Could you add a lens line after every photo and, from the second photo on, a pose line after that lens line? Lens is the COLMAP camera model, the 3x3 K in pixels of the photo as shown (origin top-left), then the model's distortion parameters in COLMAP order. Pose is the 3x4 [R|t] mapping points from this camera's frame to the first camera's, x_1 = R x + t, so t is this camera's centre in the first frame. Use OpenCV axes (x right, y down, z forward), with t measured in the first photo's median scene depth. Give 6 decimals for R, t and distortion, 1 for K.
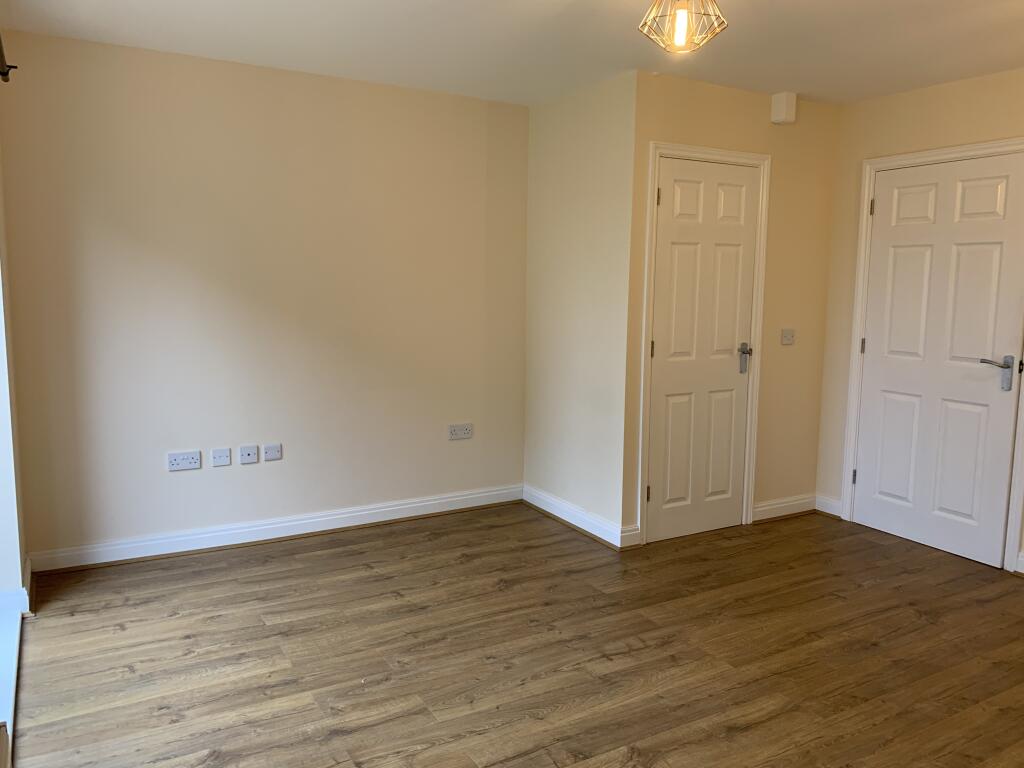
lens RADIAL K [[787.3, 0, 512.0], [0, 787.3, 384.0], [0, 0, 1]] dist [0.005417, 0.001010]
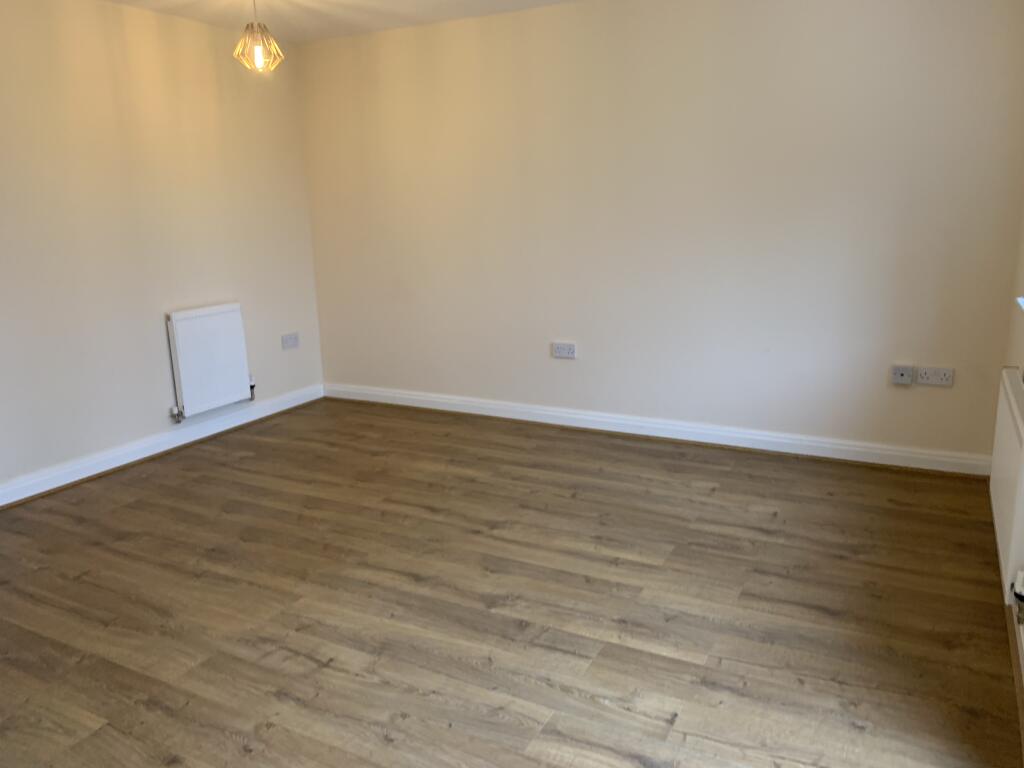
lens RADIAL K [[787.3, 0, 512.0], [0, 787.3, 384.0], [0, 0, 1]] dist [0.005417, 0.001010]
pose [[-0.531003, -0.192343, 0.825252, -0.657743], [0.126563, 0.944971, 0.301682, -0.167468], [-0.837865, 0.264641, -0.477438, 1.249499]]
